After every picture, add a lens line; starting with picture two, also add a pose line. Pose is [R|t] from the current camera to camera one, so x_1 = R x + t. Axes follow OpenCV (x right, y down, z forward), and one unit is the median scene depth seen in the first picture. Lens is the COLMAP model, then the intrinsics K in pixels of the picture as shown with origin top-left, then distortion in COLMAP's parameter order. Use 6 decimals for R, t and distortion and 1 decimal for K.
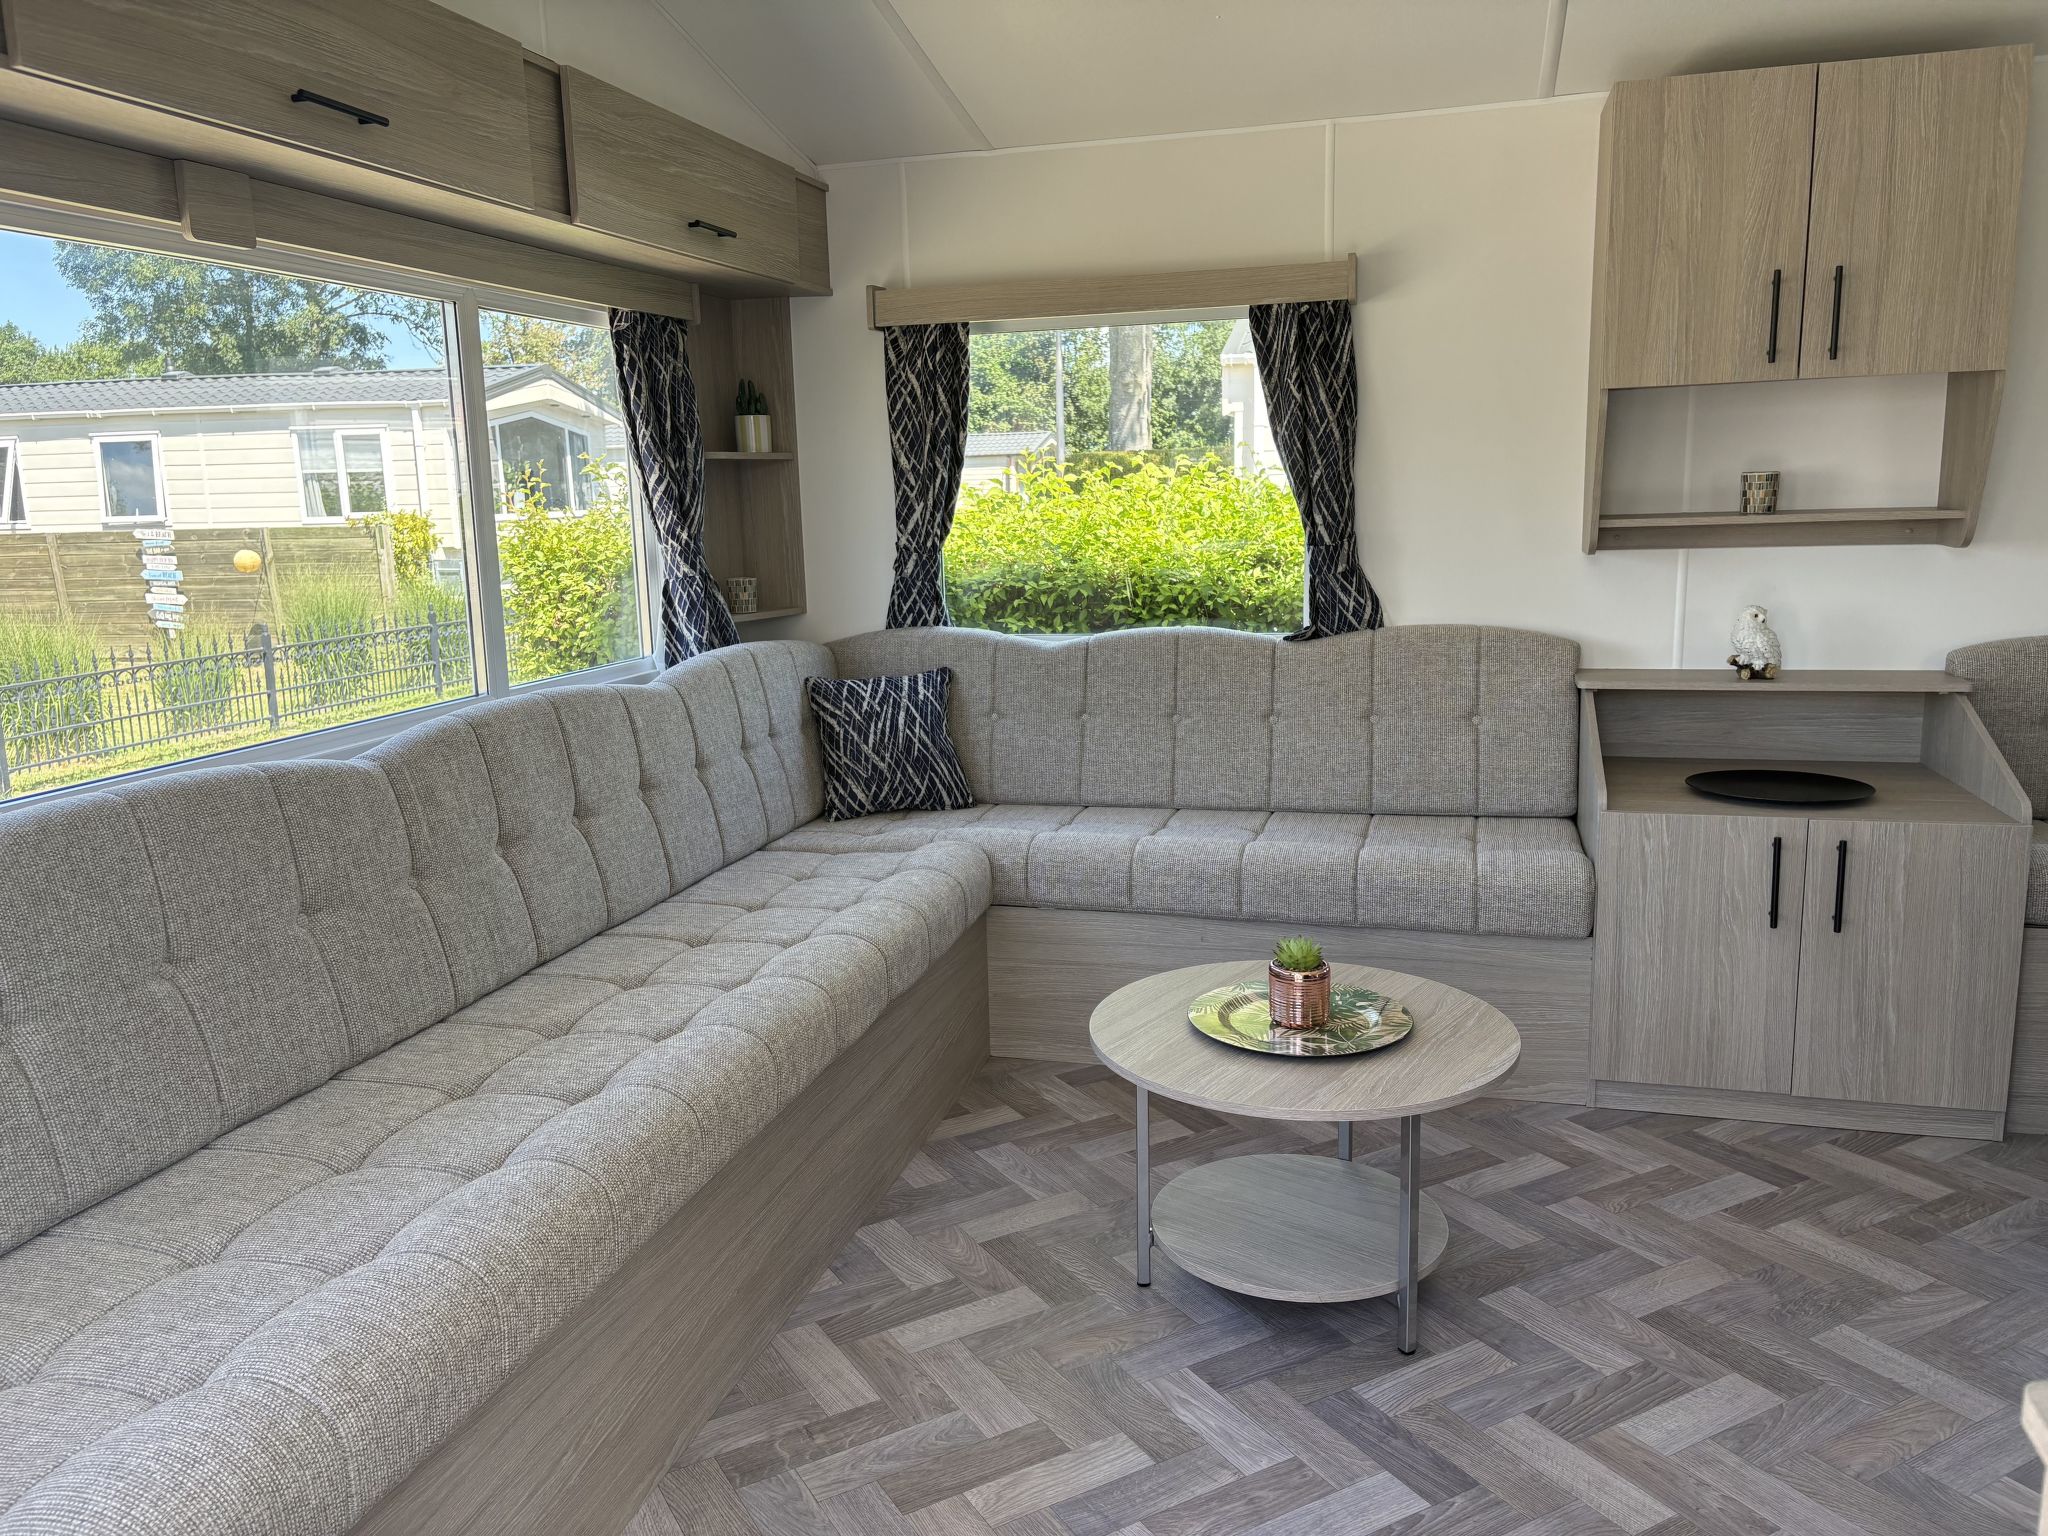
lens RADIAL K [[1563.2, 0, 1033.4], [0, 1563.2, 773.8], [0, 0, 1]] dist [0.043704, -0.040043]
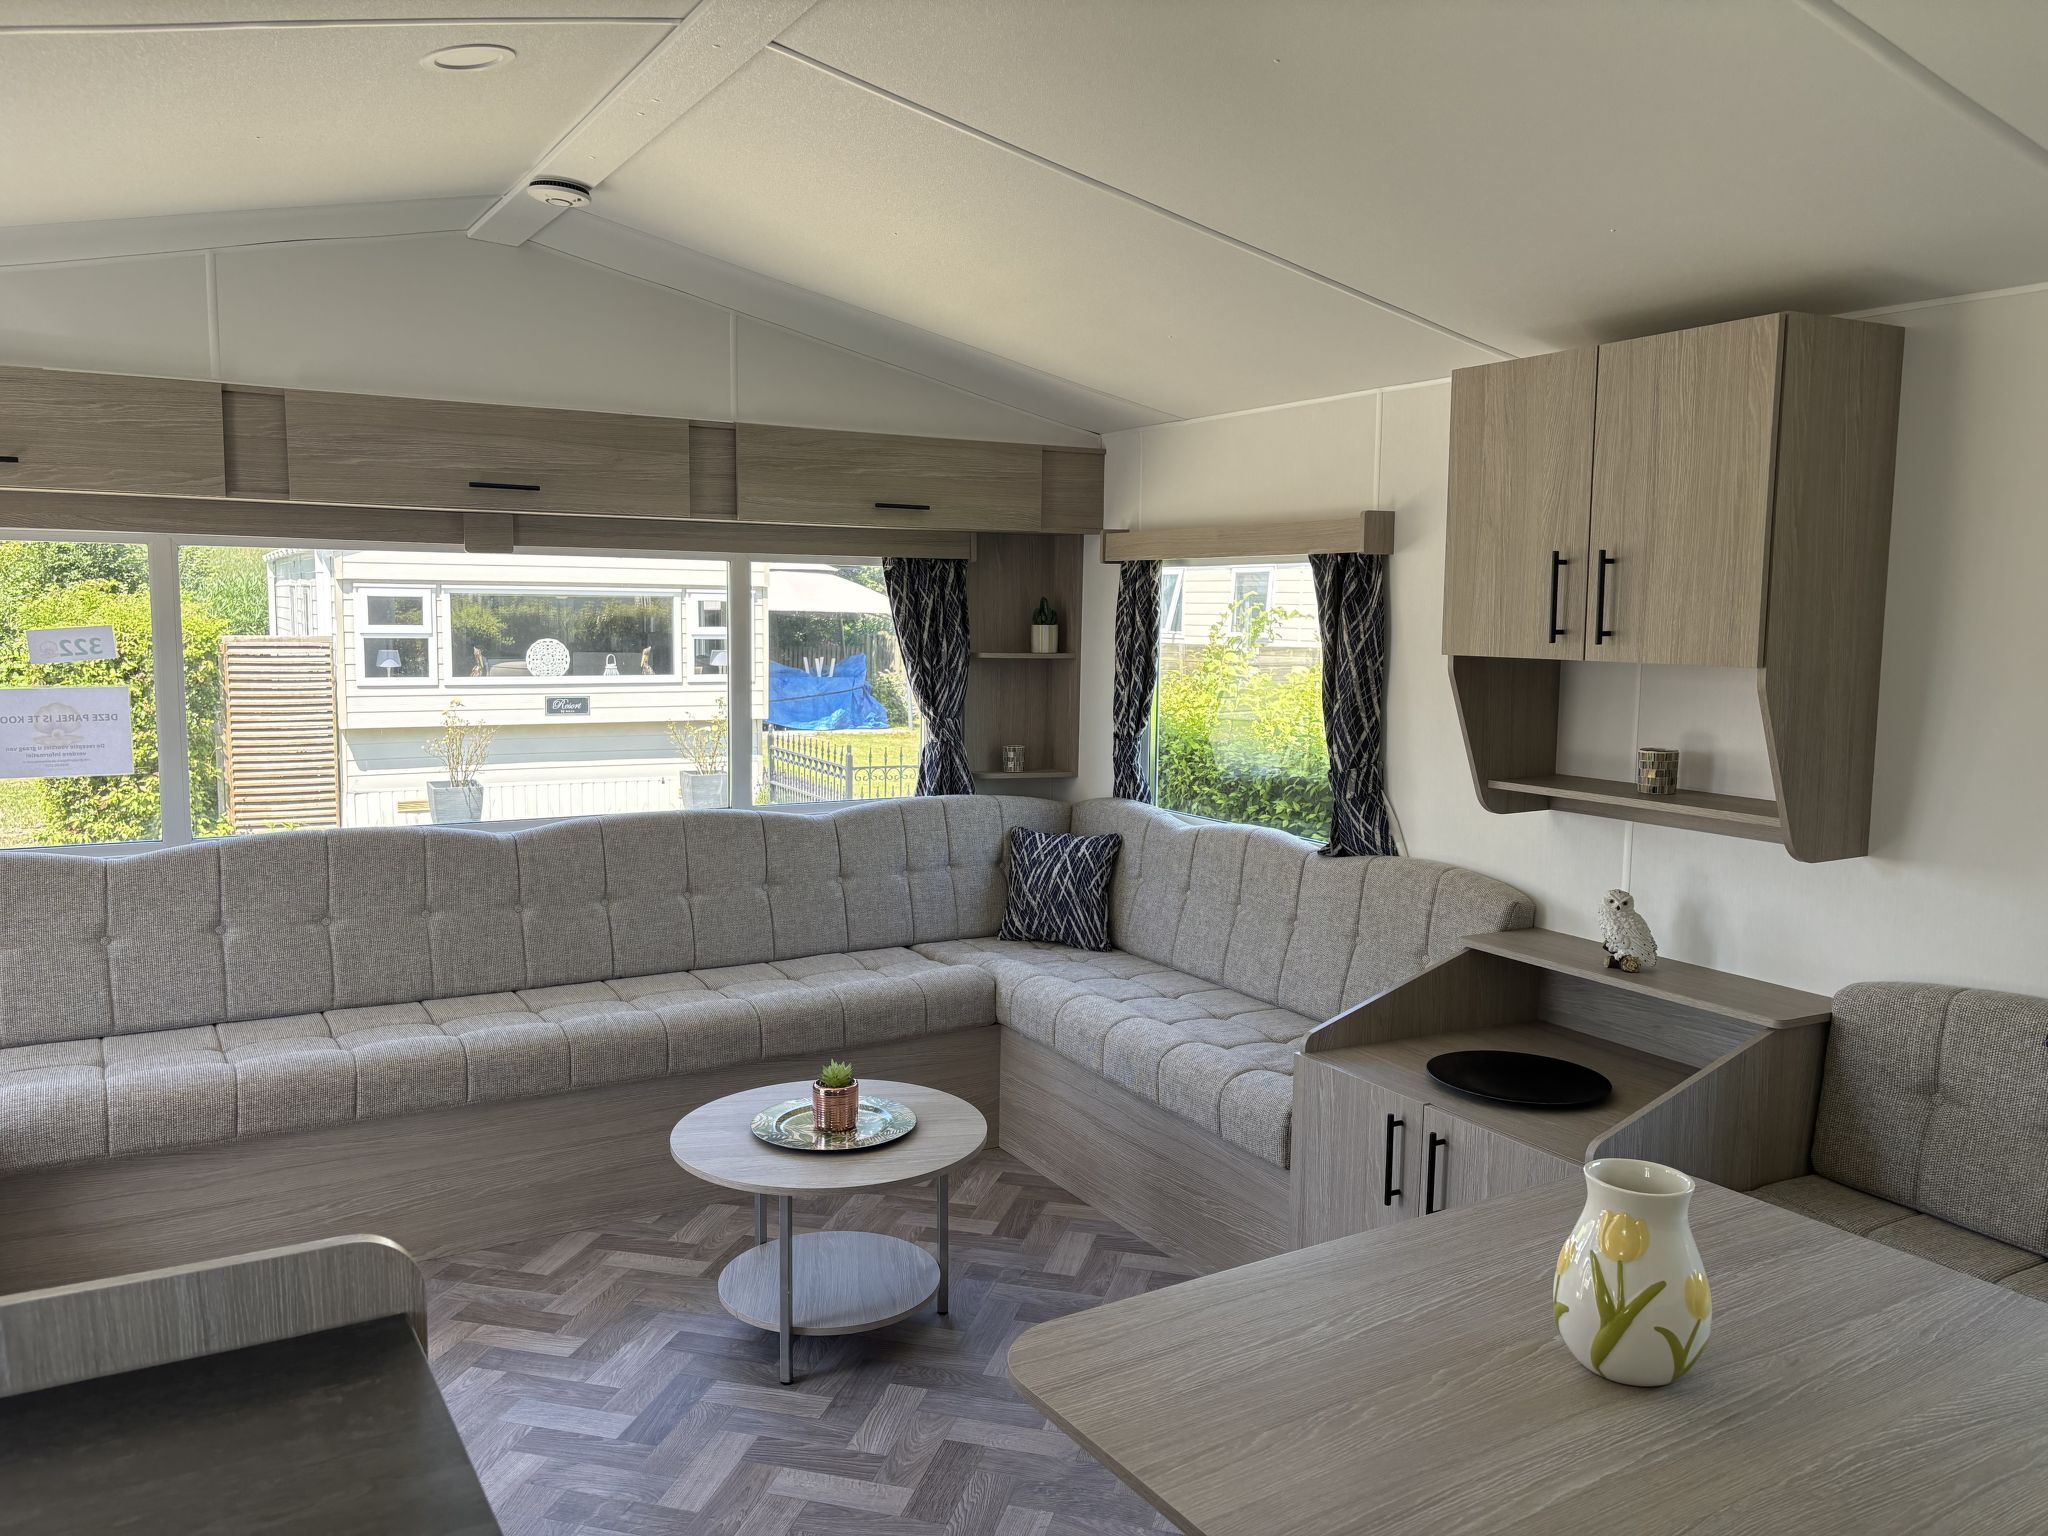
lens RADIAL K [[1563.2, 0, 1040.0], [0, 1563.2, 775.1], [0, 0, 1]] dist [0.043704, -0.040043]
pose [[0.713190, 0.114513, -0.691554, 0.907371], [-0.160403, 0.987050, -0.001978, -0.125038], [0.682371, 0.112338, 0.722322, 0.090514]]
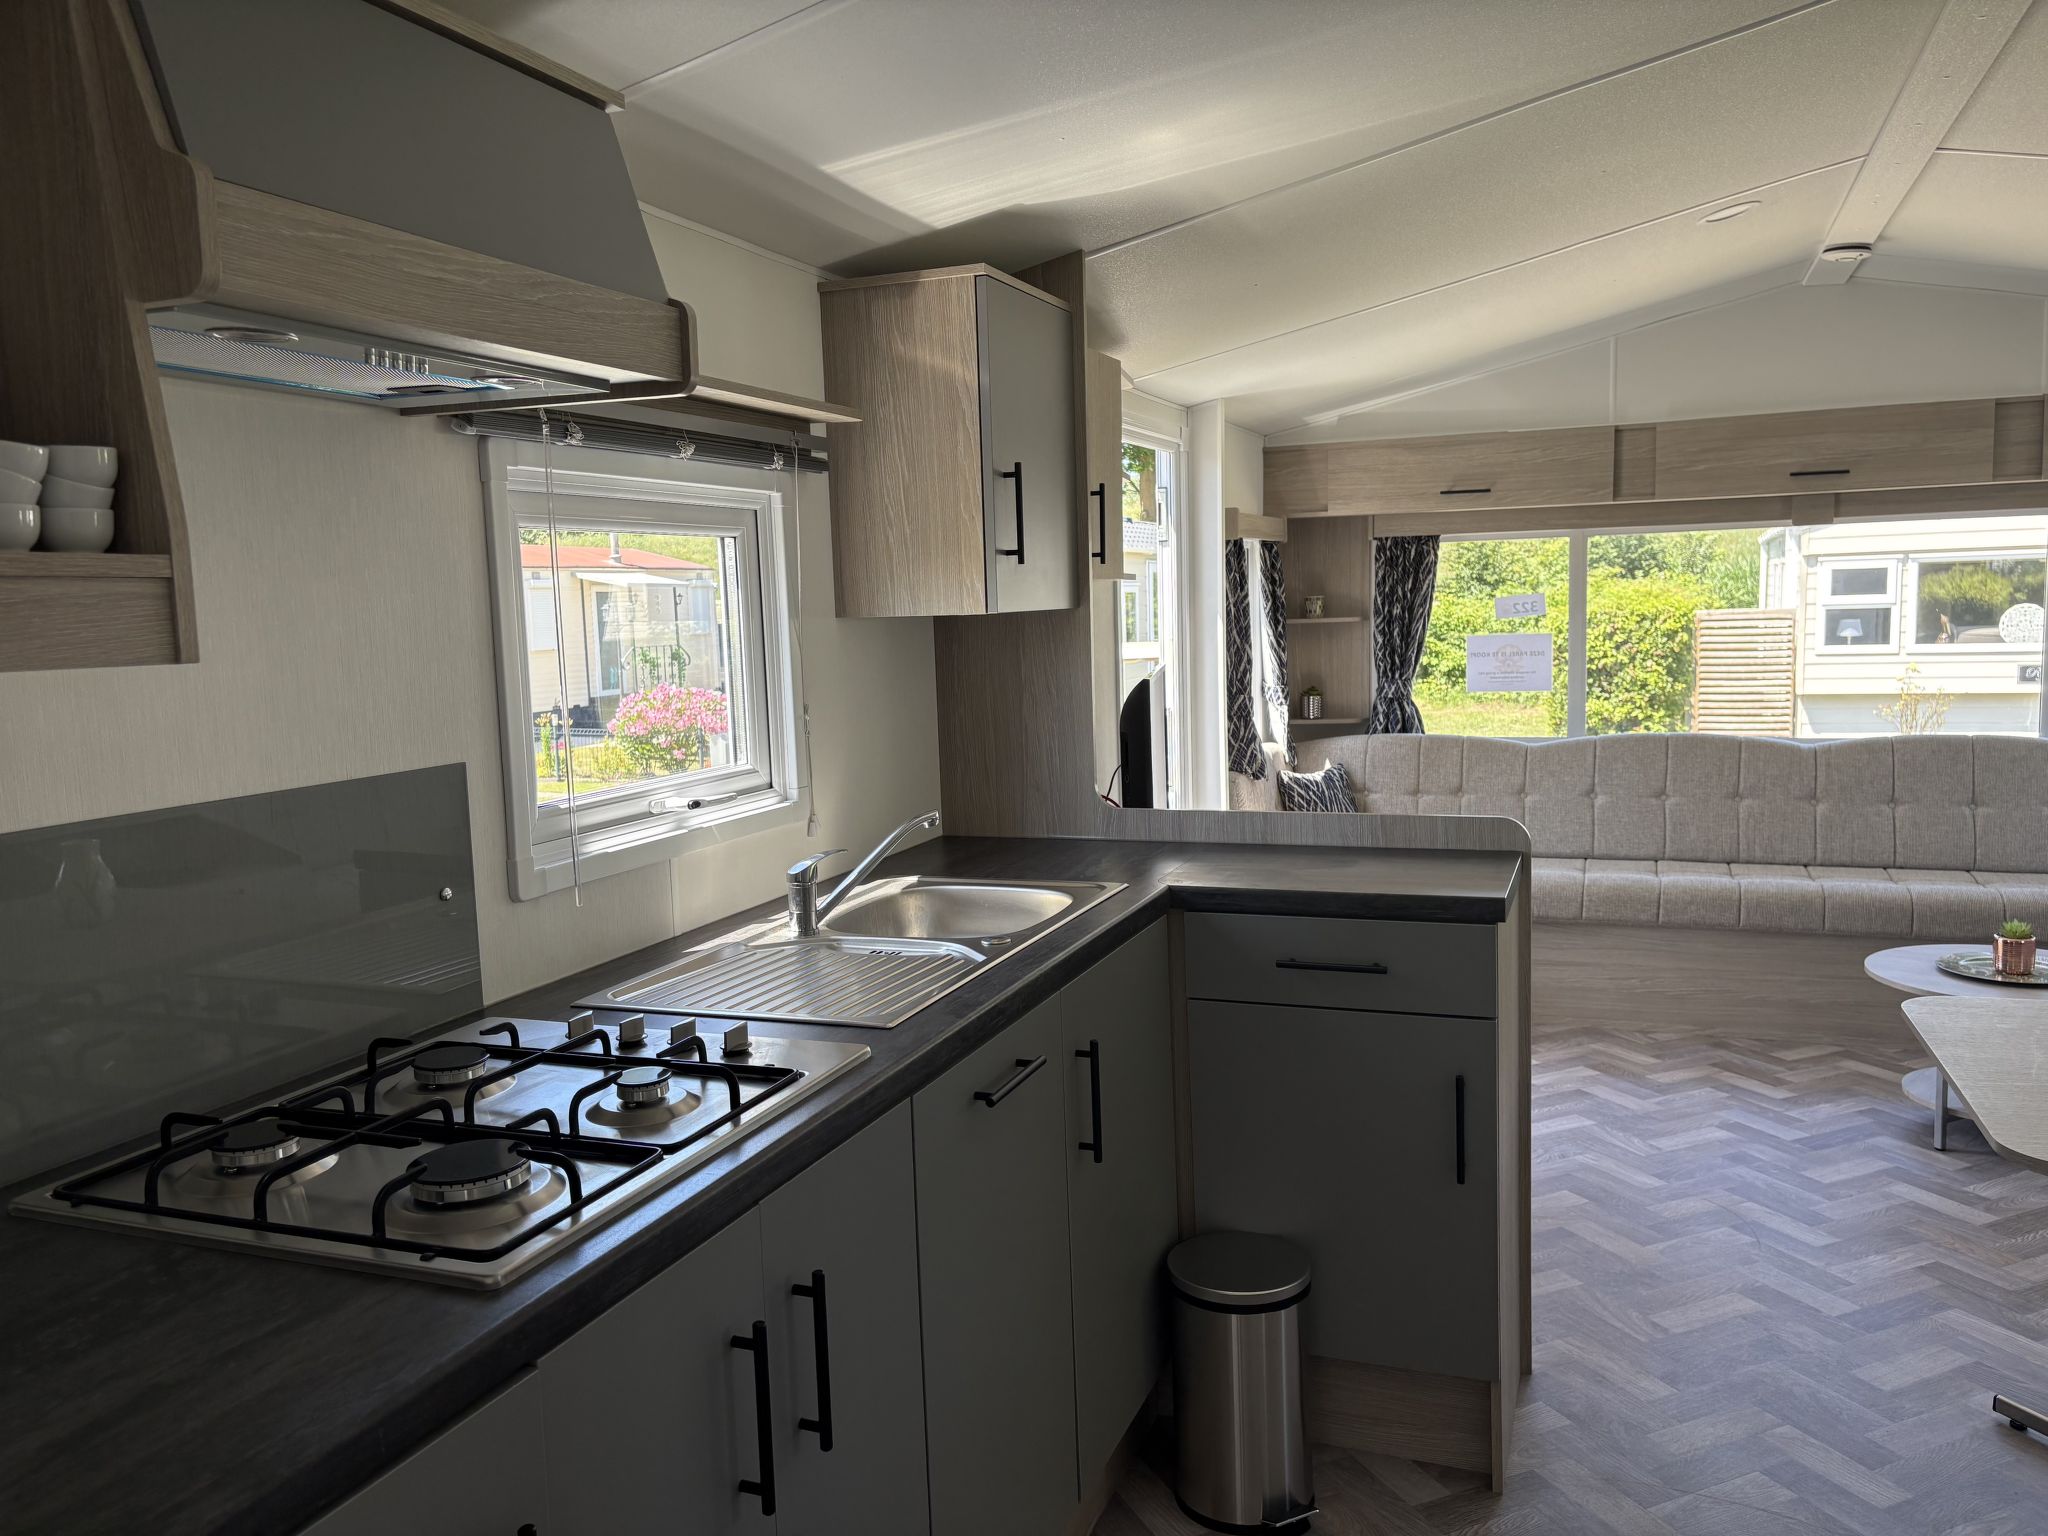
lens RADIAL K [[1563.2, 0, 990.3], [0, 1563.2, 809.5], [0, 0, 1]] dist [0.043704, -0.040043]
pose [[-0.127363, 0.163637, -0.978265, 1.465966], [-0.145057, 0.972619, 0.181578, -0.119597], [0.981192, 0.165030, -0.100139, 0.057914]]
